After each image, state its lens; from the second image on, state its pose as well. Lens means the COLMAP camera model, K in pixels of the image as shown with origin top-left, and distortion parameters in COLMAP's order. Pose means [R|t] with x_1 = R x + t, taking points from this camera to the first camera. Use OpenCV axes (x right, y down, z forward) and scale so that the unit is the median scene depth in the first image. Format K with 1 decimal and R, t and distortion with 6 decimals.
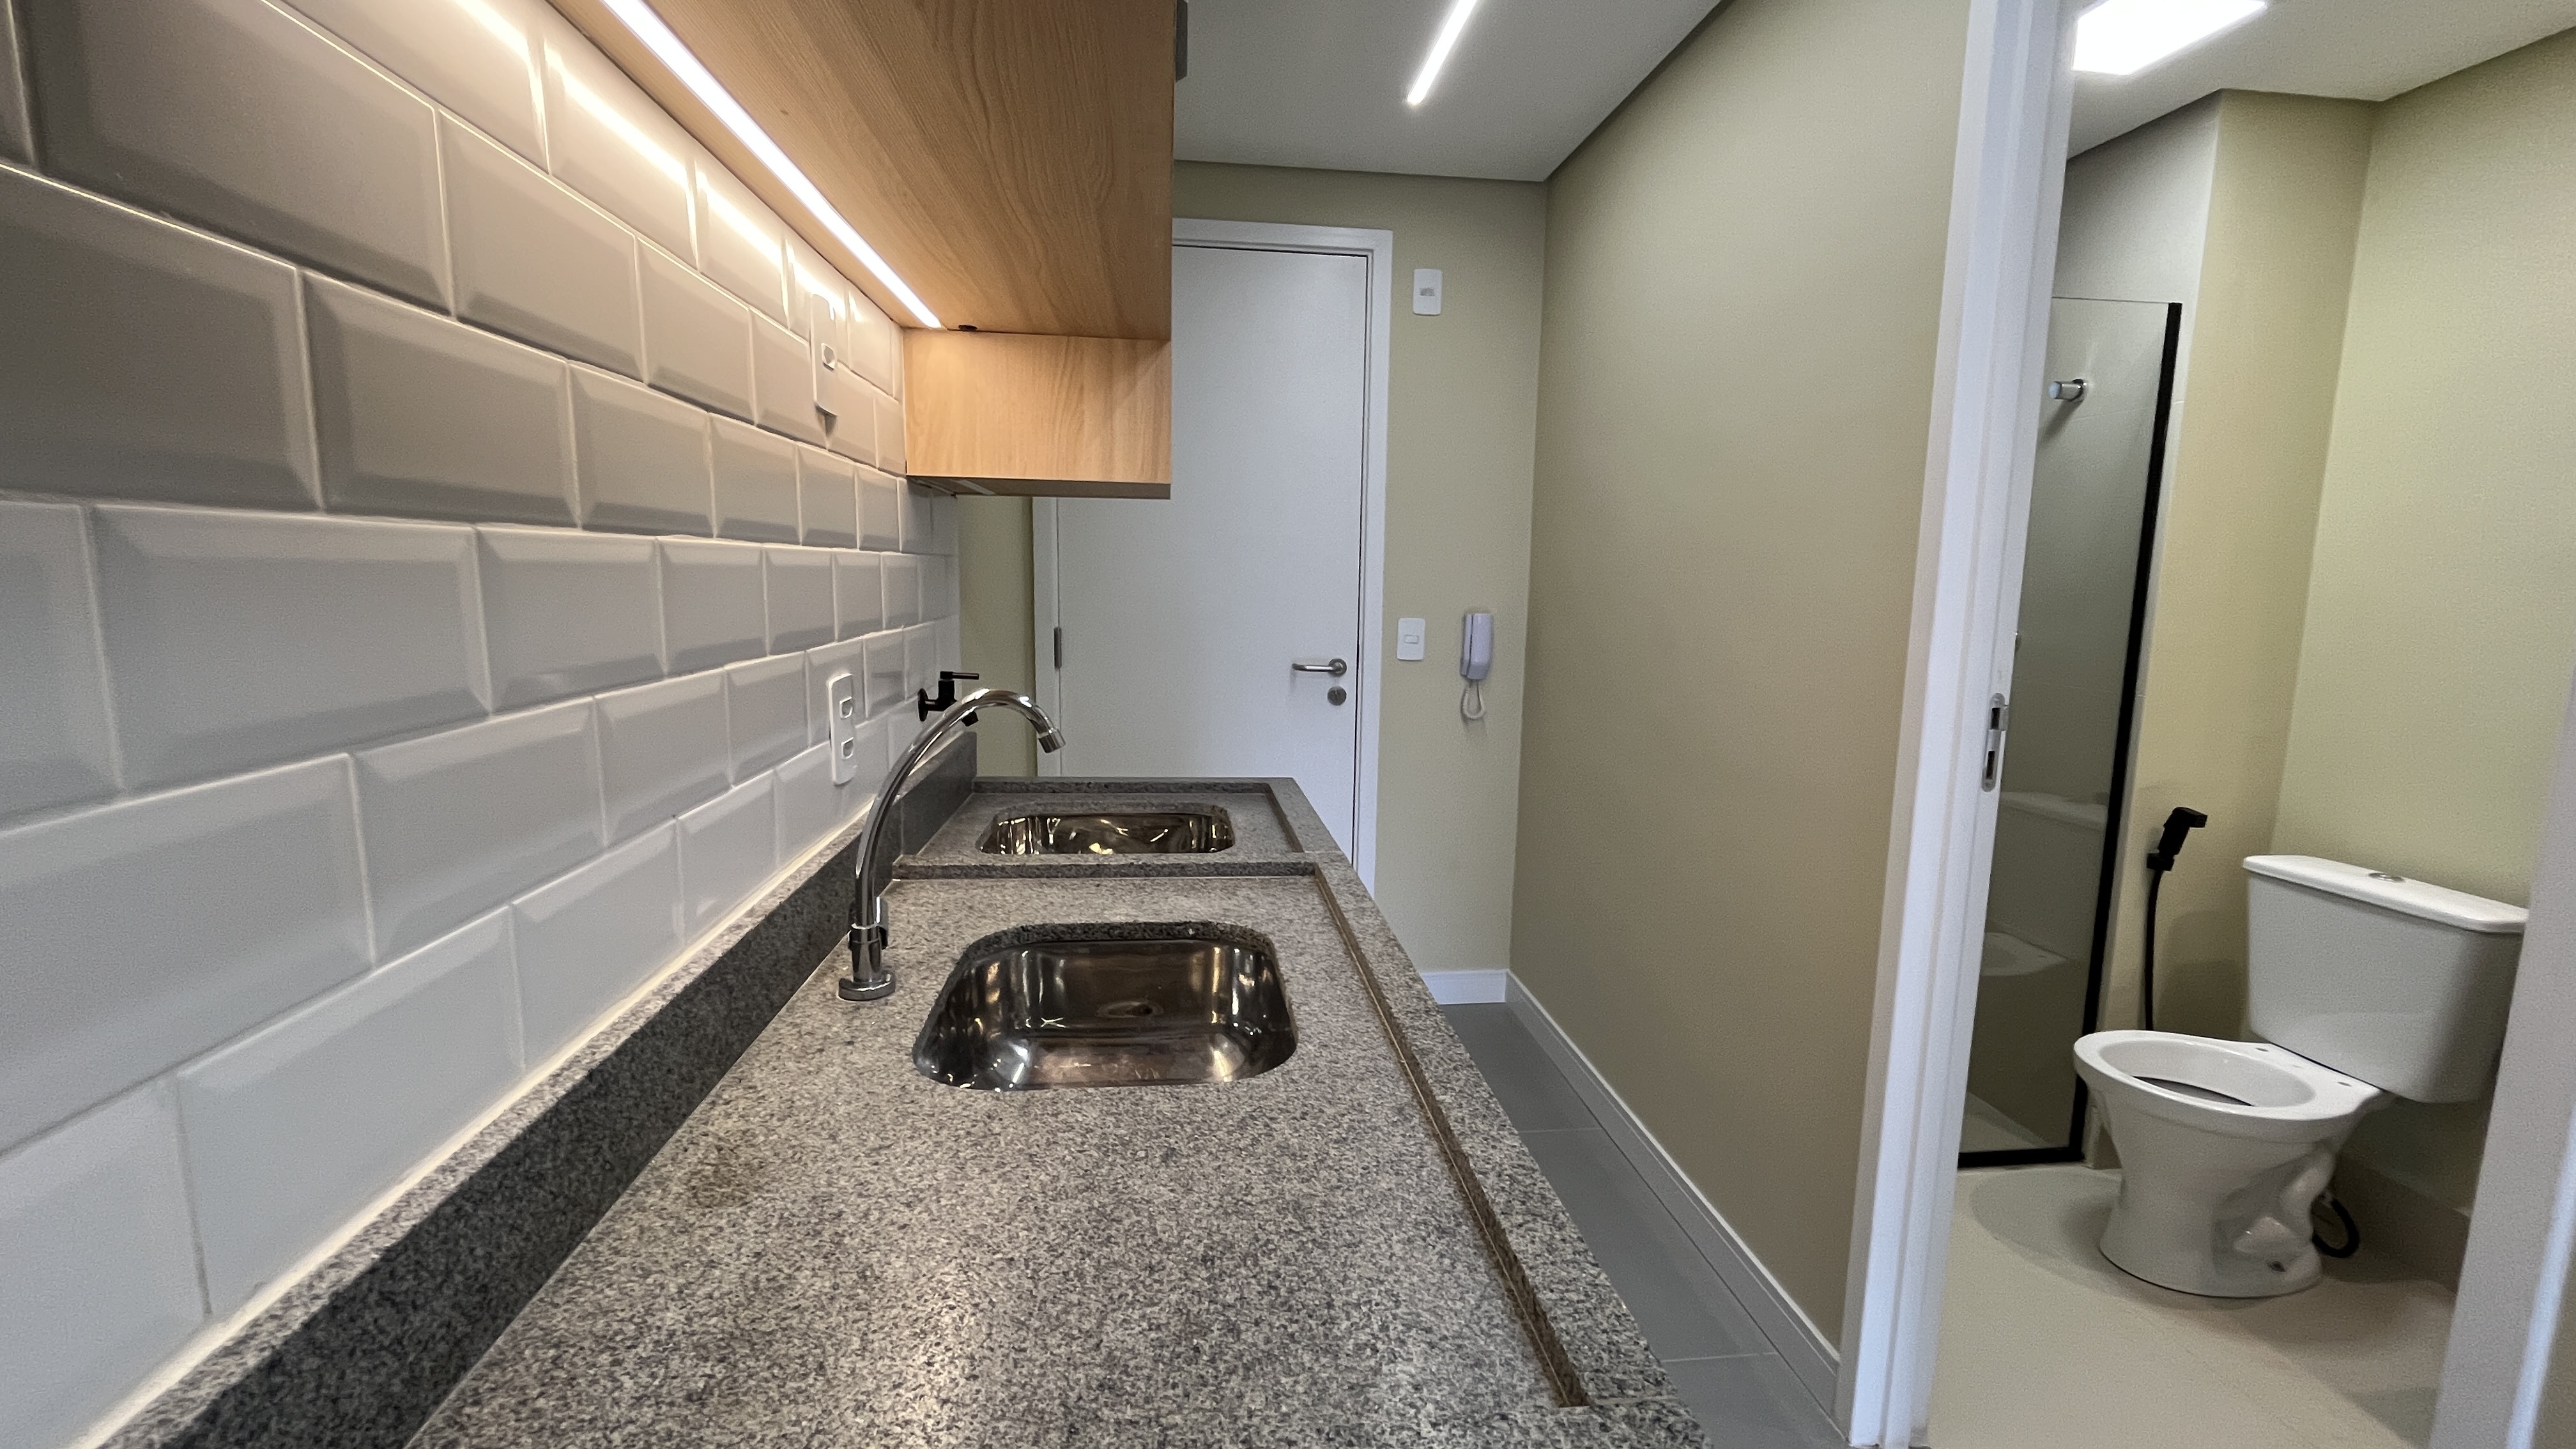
lens RADIAL K [[1052.9, 0, 1286.1], [0, 1052.9, 722.3], [0, 0, 1]] dist [-0.001875, 0.000037]
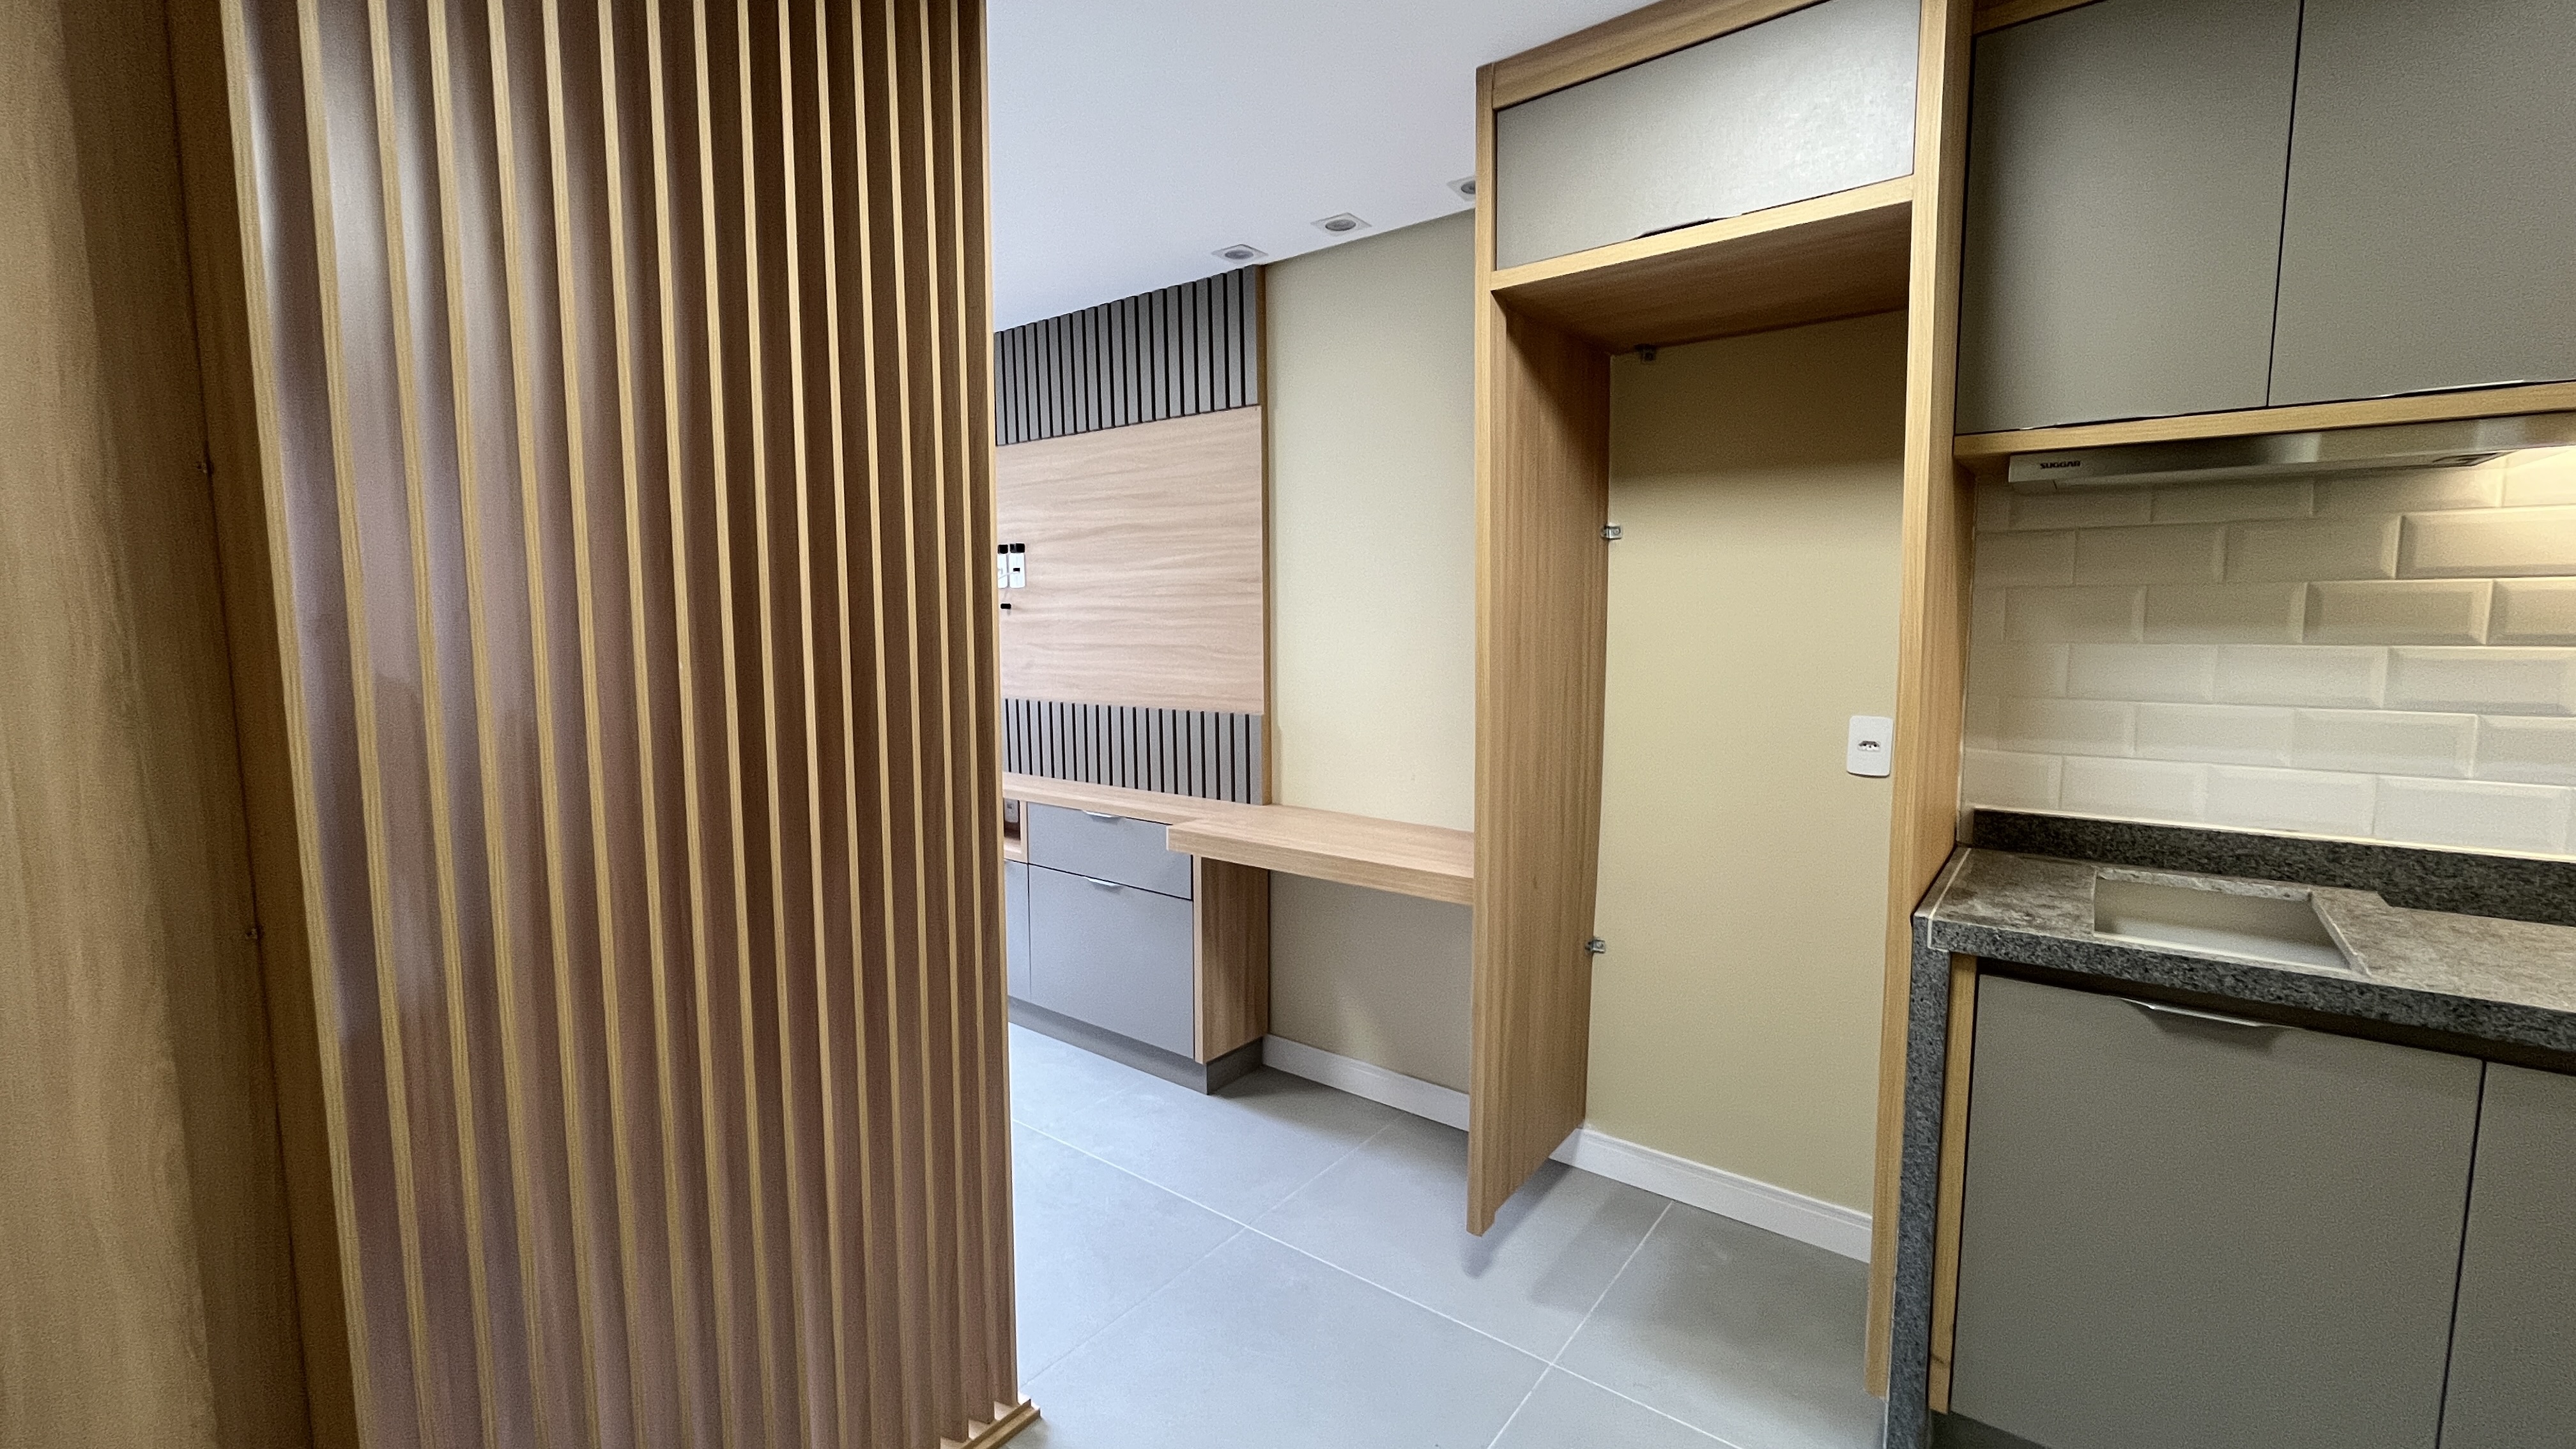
lens RADIAL K [[1058.5, 0, 1288.0], [0, 1058.5, 724.5], [0, 0, 1]] dist [-0.001538, -0.000651]
pose [[-0.699149, 0.057866, -0.712630, 1.389895], [-0.109126, 0.976405, 0.186347, -0.051519], [0.706599, 0.208051, -0.676338, 0.190098]]
